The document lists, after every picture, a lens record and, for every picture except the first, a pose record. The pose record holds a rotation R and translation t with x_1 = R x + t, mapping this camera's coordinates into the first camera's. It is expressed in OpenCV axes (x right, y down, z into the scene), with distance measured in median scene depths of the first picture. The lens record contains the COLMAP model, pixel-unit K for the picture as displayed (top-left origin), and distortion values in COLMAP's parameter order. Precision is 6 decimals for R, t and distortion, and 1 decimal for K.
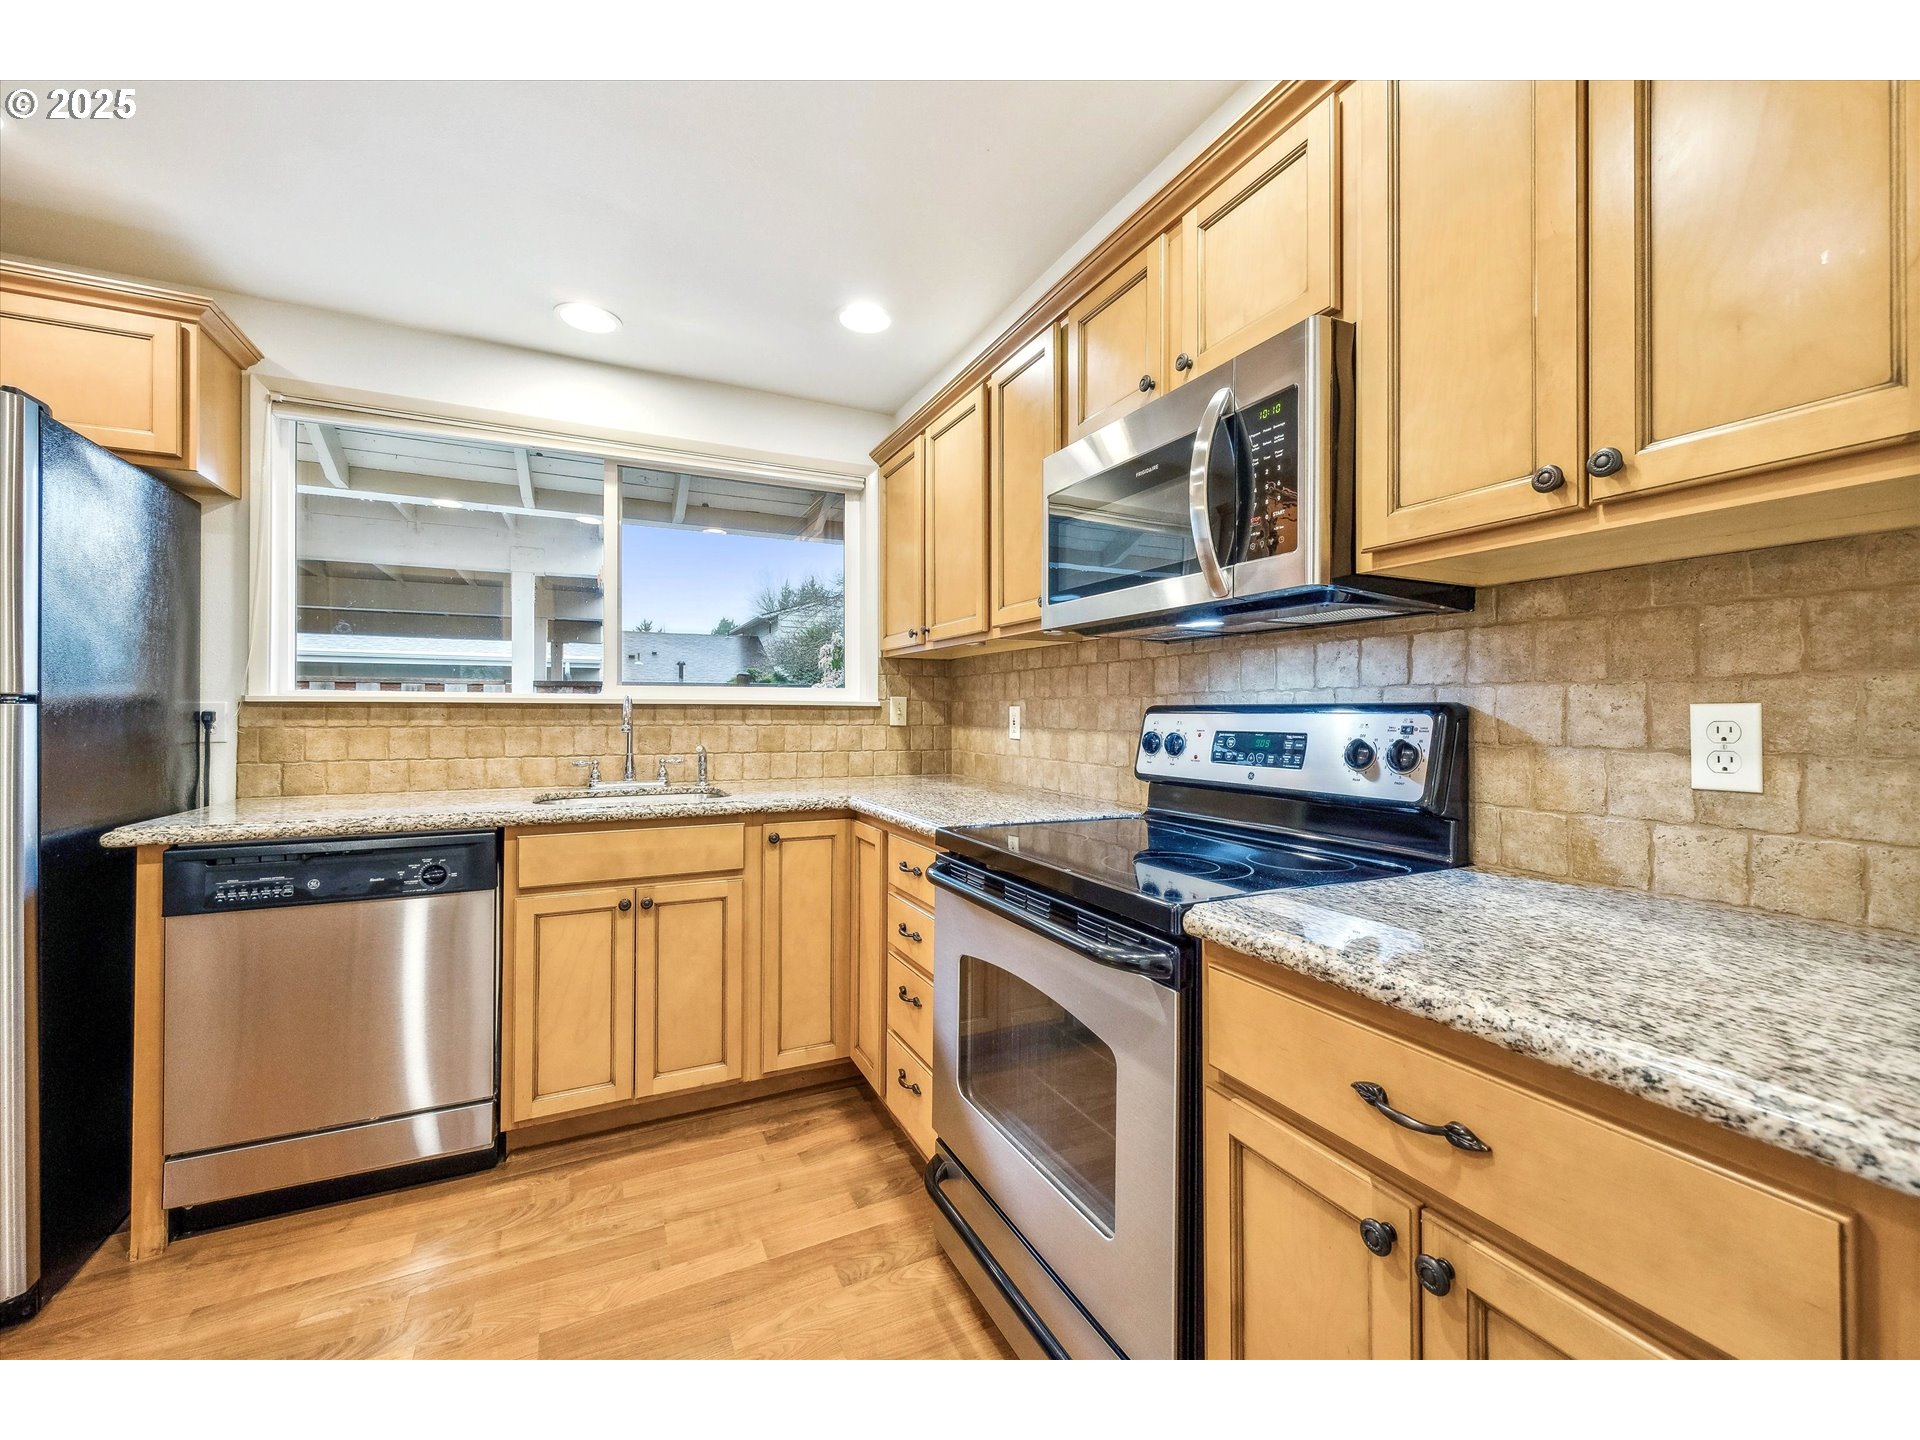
lens RADIAL K [[766.5, 0, 954.0], [0, 766.5, 707.0], [0, 0, 1]] dist [-0.001437, -0.000146]
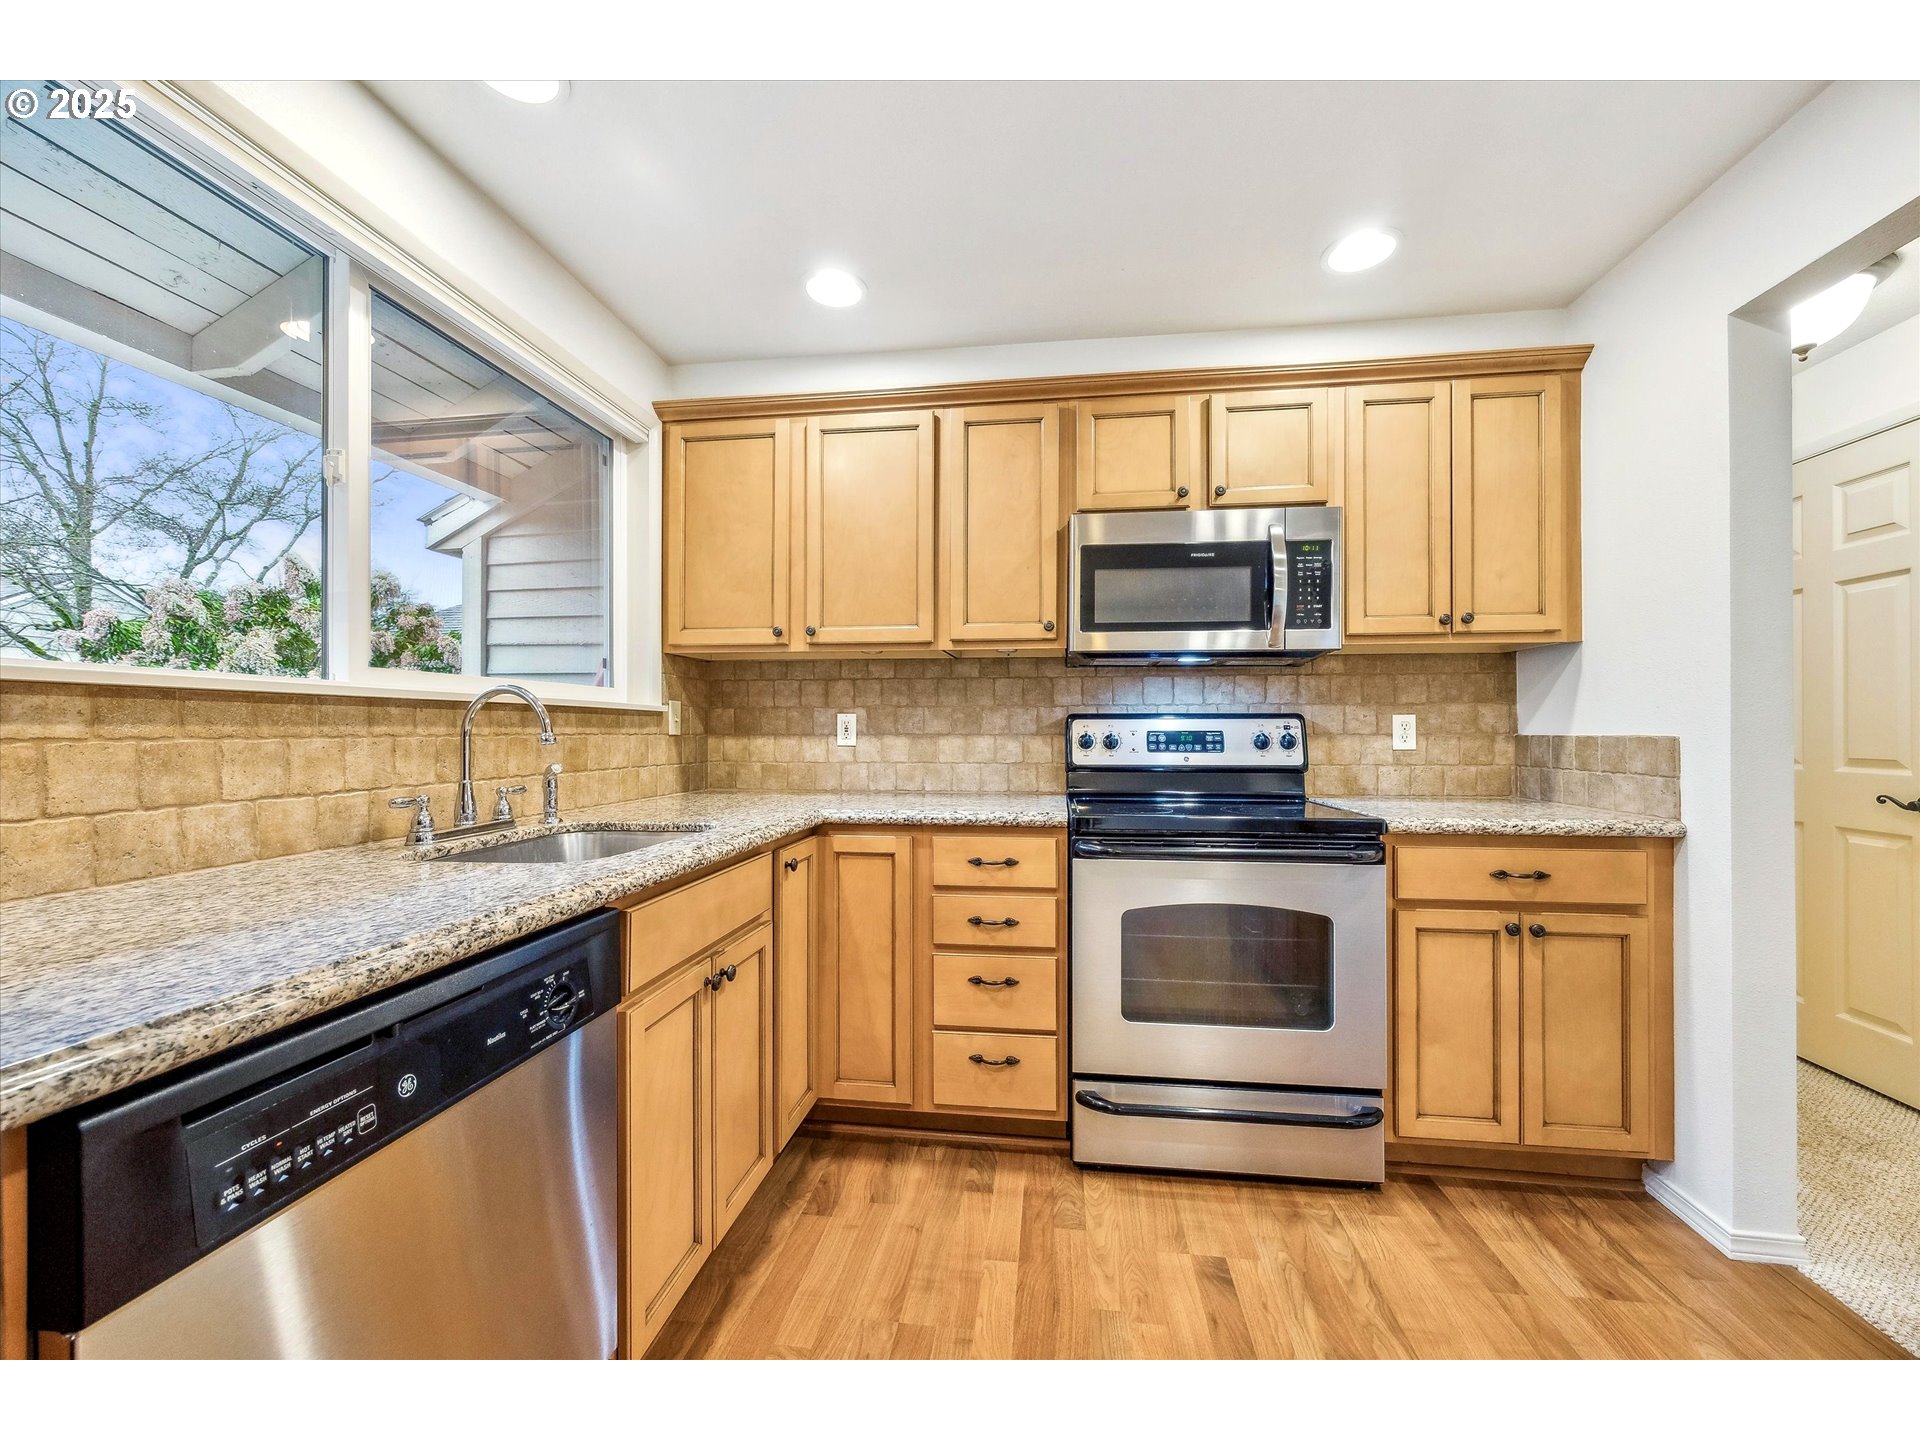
lens RADIAL K [[745.6, 0, 960.7], [0, 745.6, 725.2], [0, 0, 1]] dist [-0.004636, 0.000614]
pose [[0.552318, 0.002314, 0.833631, -0.959821], [-0.004740, 0.999989, 0.000365, 0.019273], [-0.833620, -0.004153, 0.552322, 0.465581]]
